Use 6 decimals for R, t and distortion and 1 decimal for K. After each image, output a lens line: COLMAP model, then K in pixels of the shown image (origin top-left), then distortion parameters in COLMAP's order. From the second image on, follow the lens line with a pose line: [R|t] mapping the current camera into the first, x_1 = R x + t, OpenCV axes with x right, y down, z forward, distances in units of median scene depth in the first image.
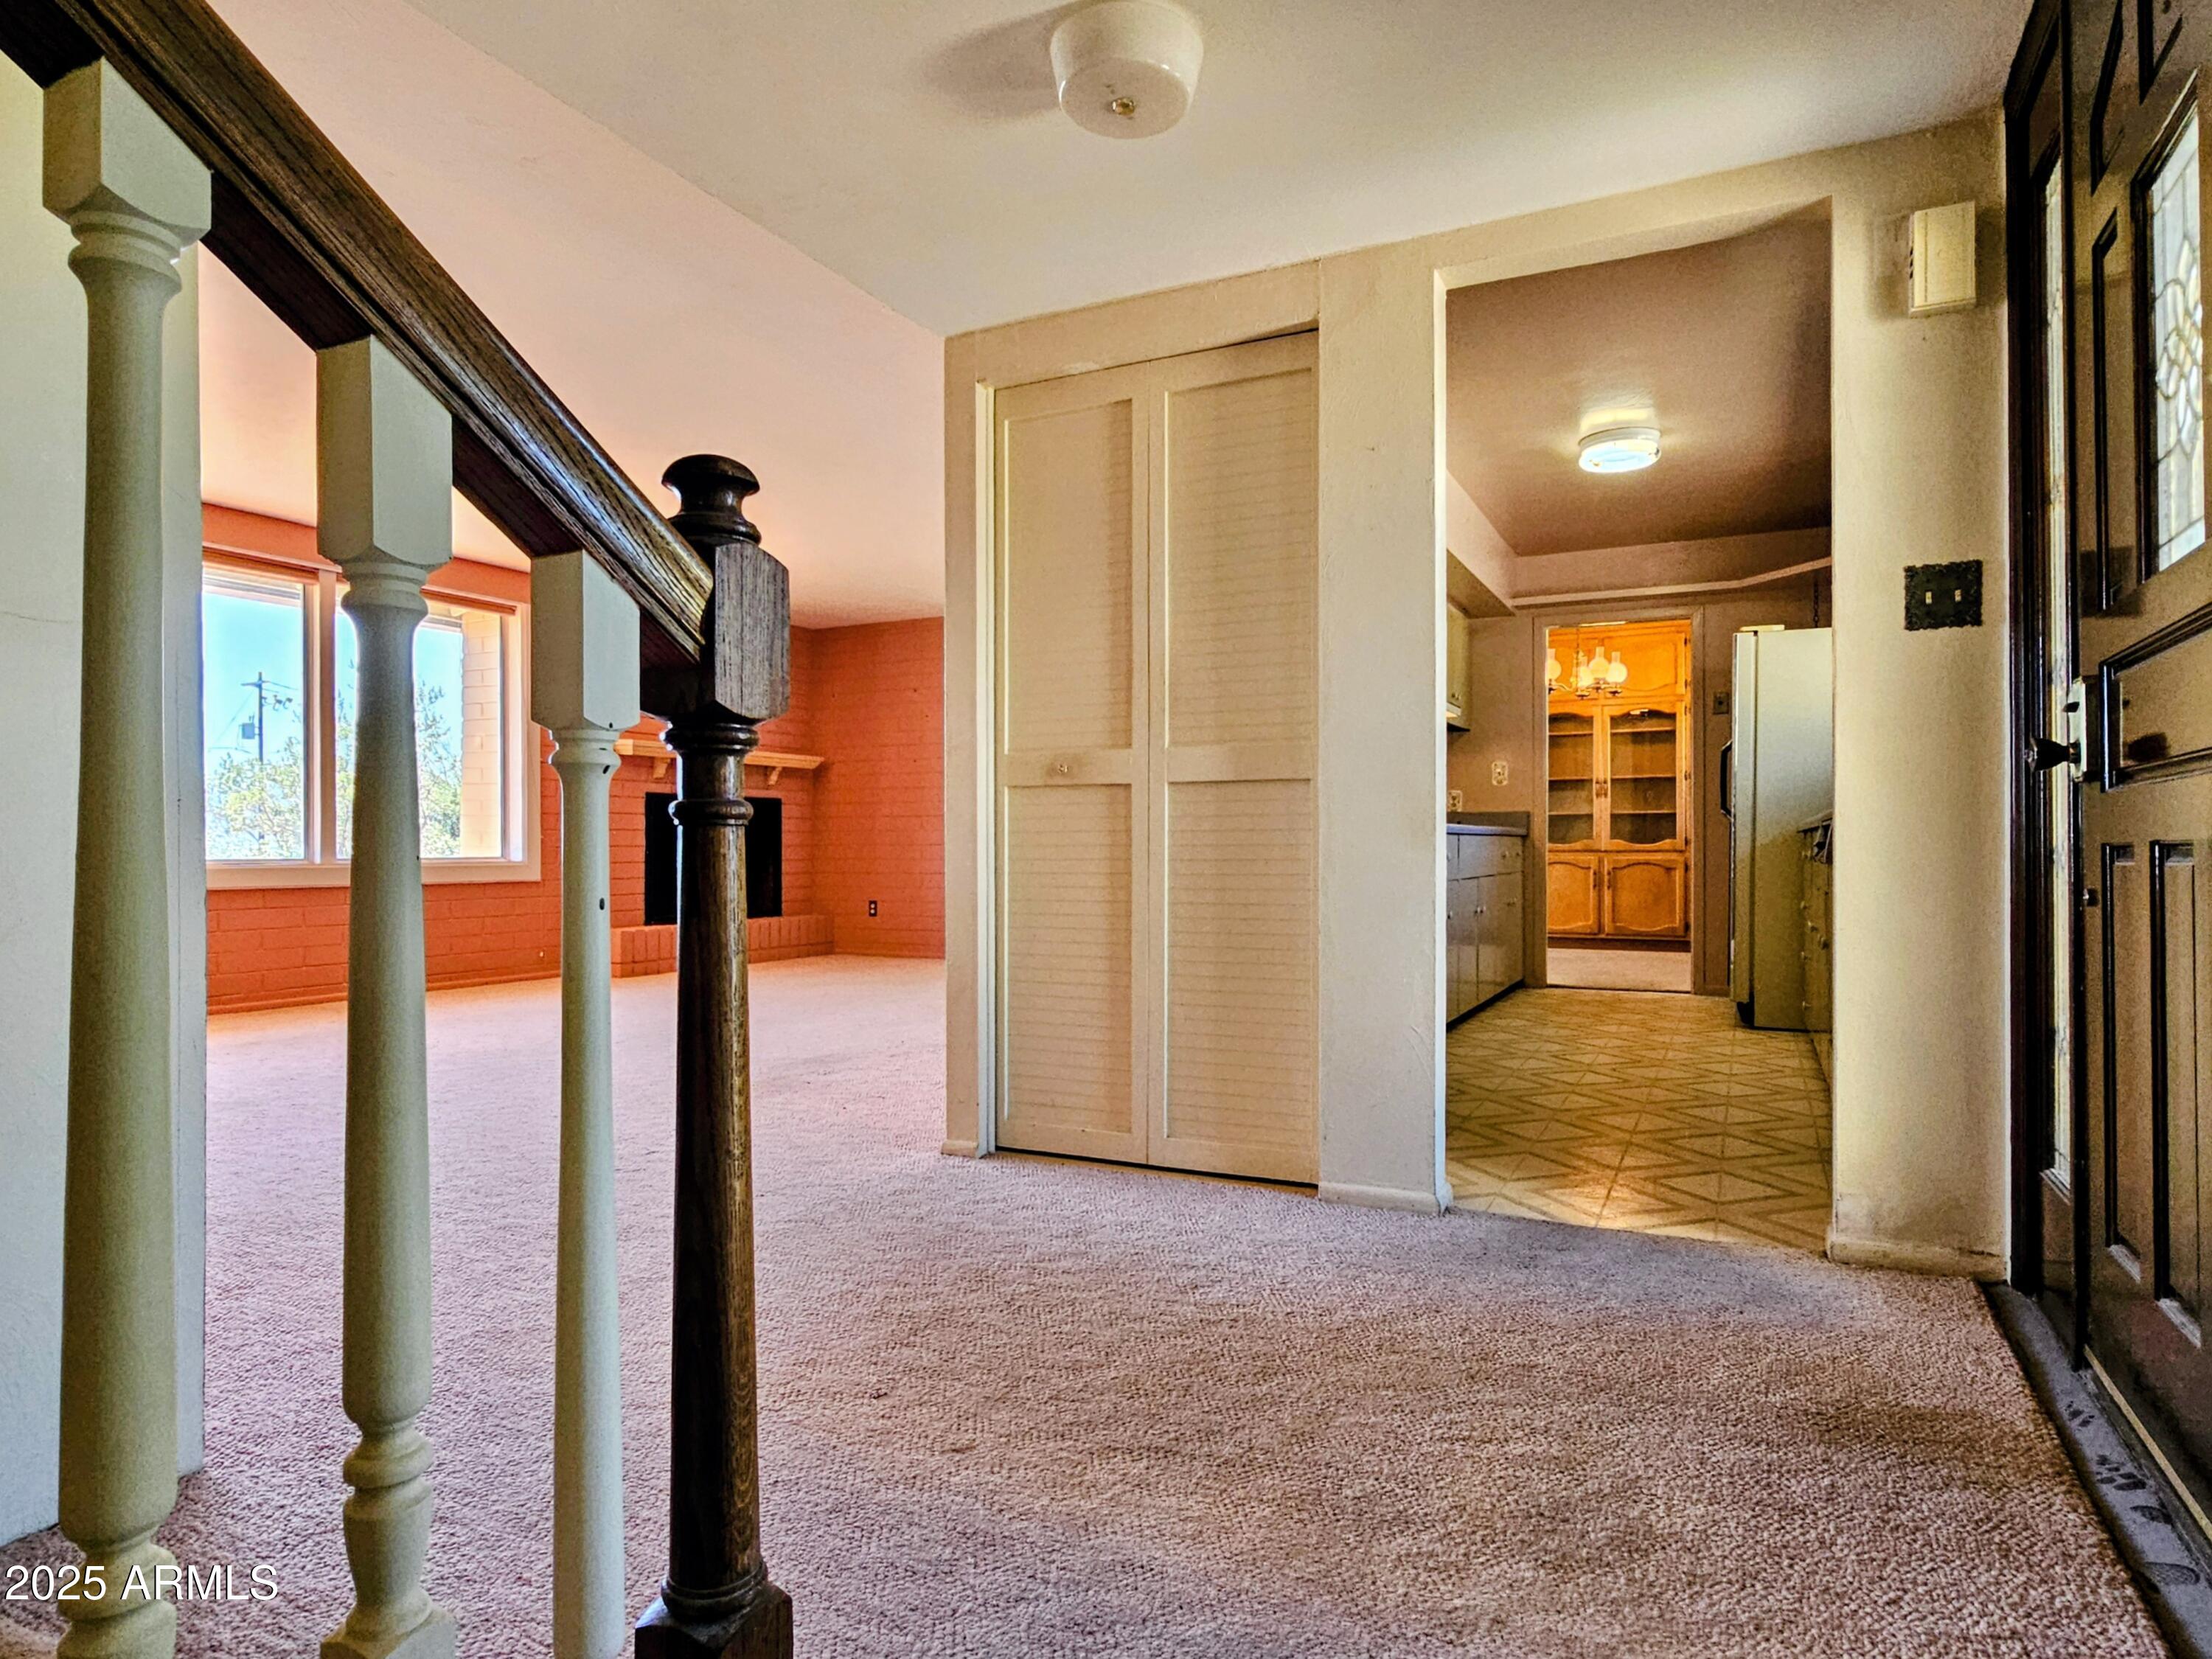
lens RADIAL K [[1252.8, 0, 1099.6], [0, 1252.8, 820.2], [0, 0, 1]] dist [0.006057, -0.002907]
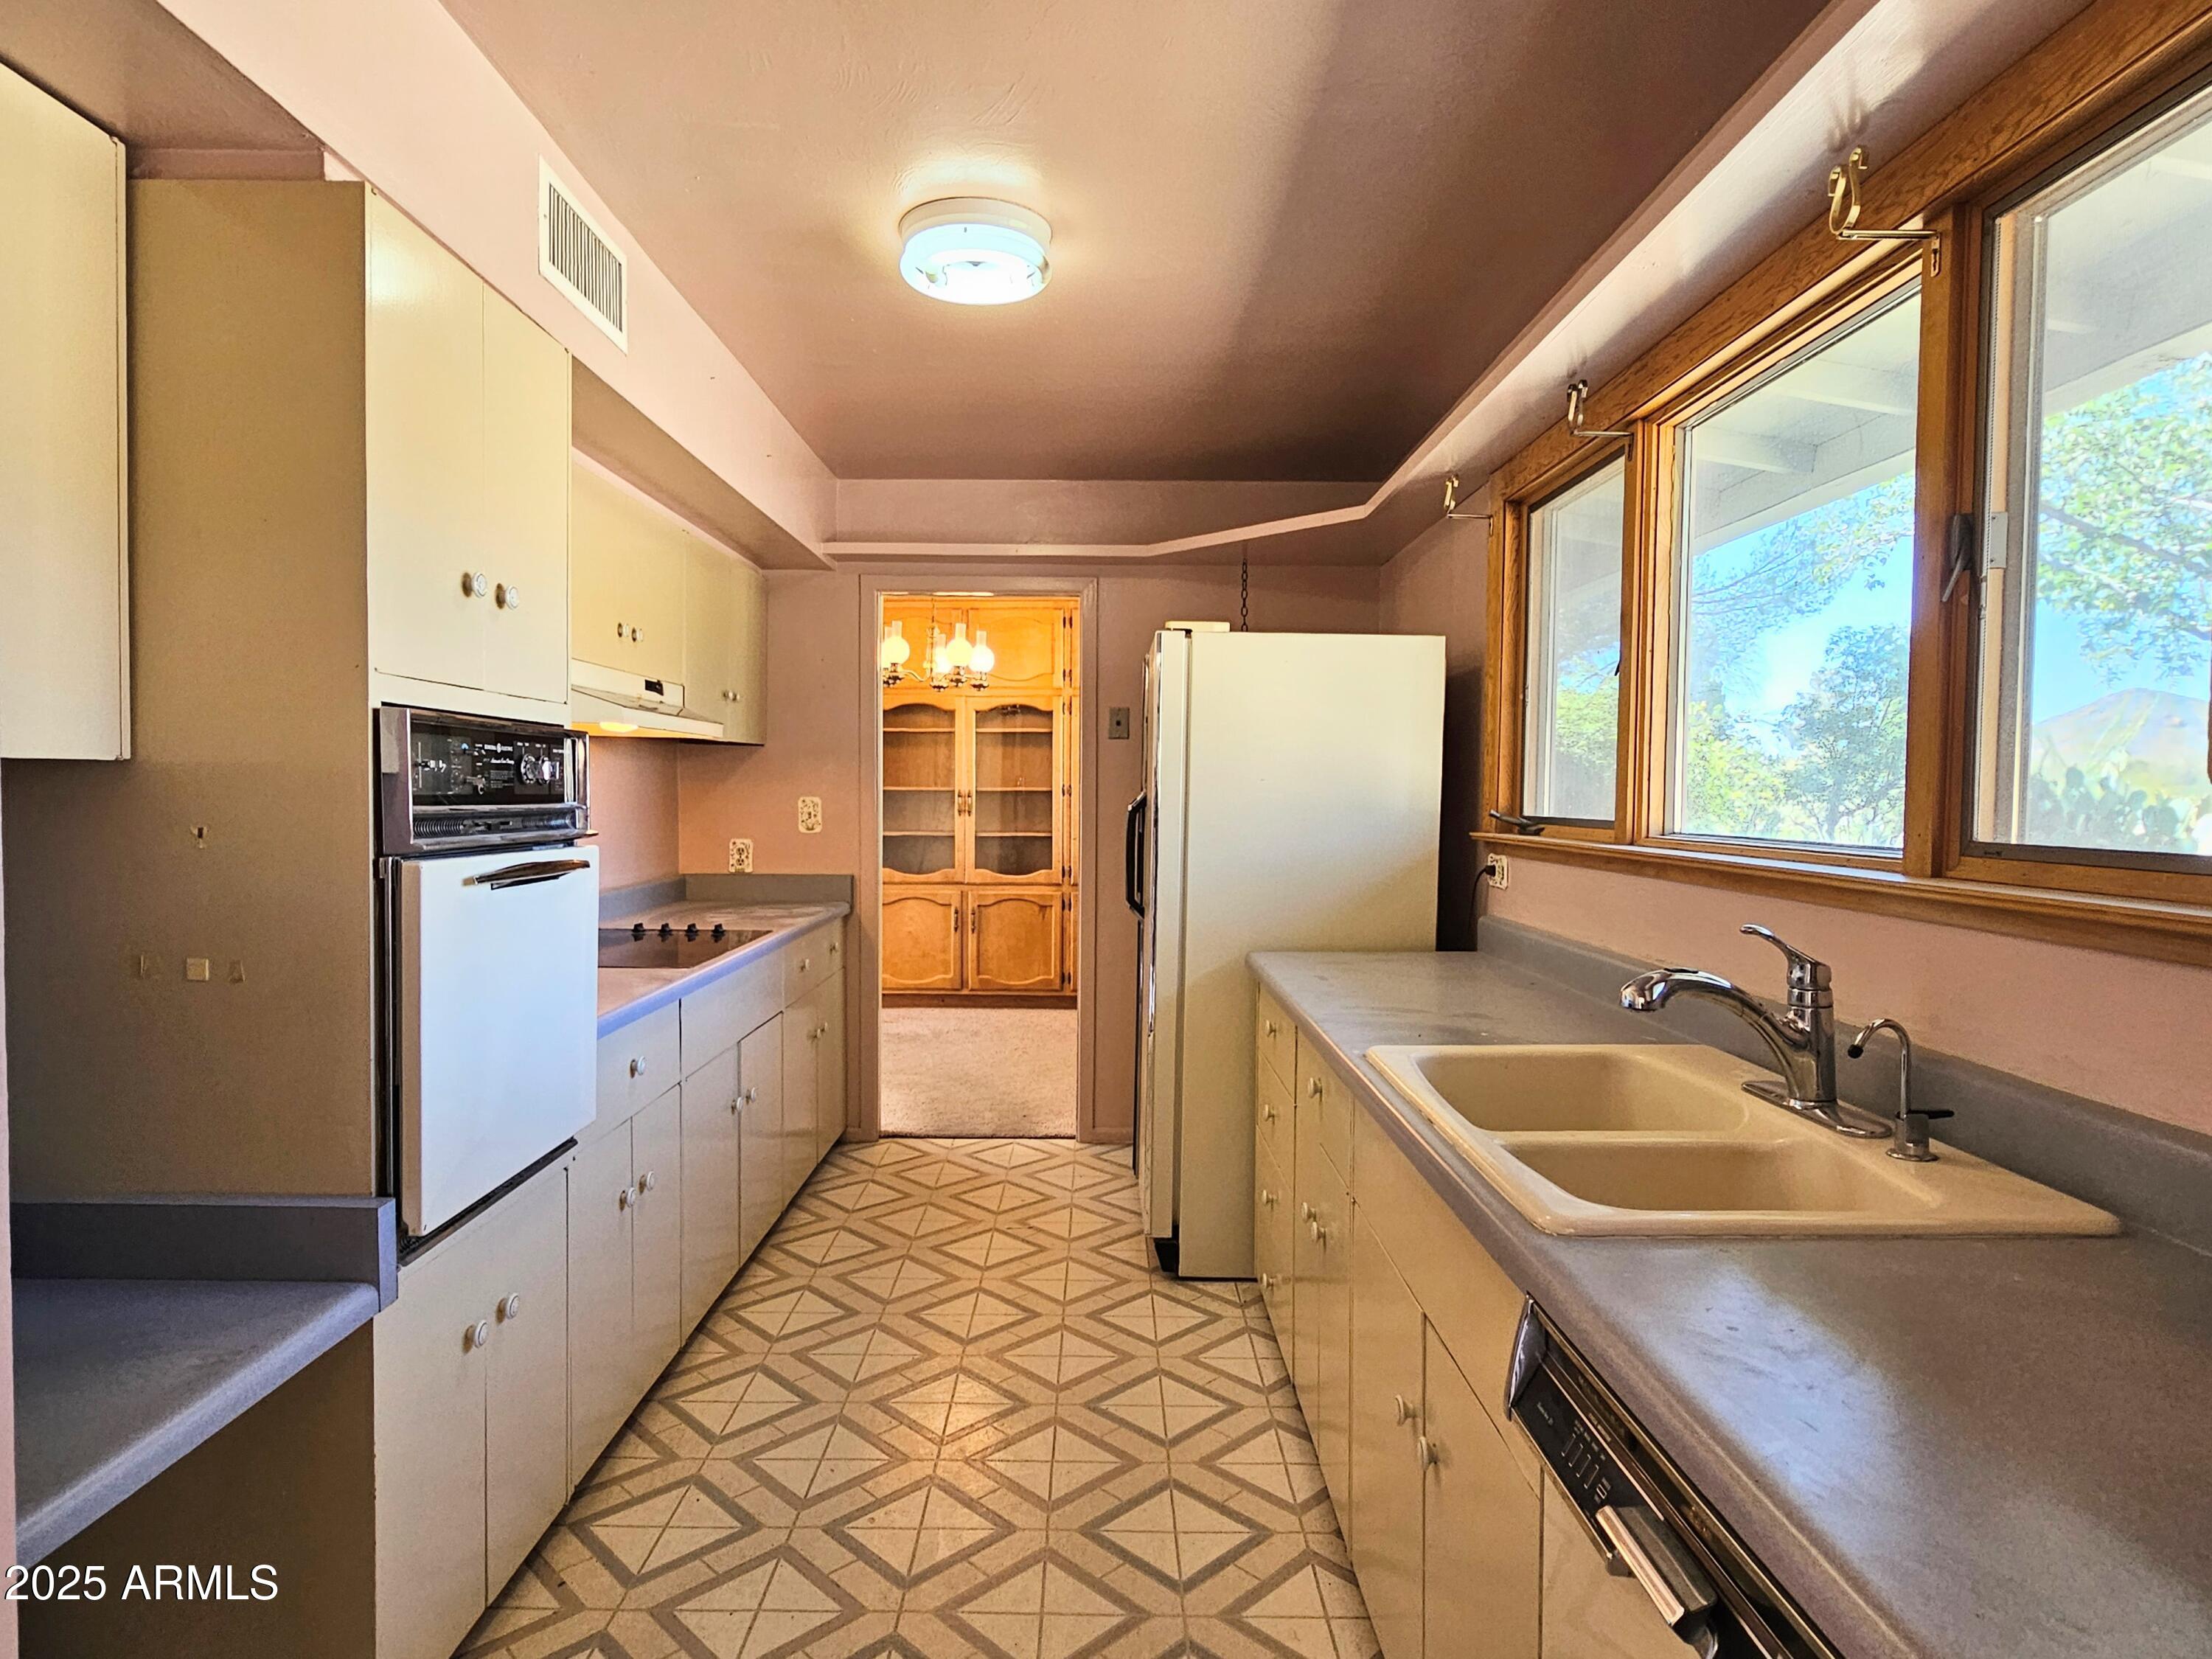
lens RADIAL K [[1252.8, 0, 1102.7], [0, 1252.8, 831.6], [0, 0, 1]] dist [0.006057, -0.002907]
pose [[0.886788, -0.015879, 0.461904, 0.127418], [-0.008162, 0.998716, 0.050003, -0.051458], [-0.462105, -0.048112, 0.885519, 0.296163]]
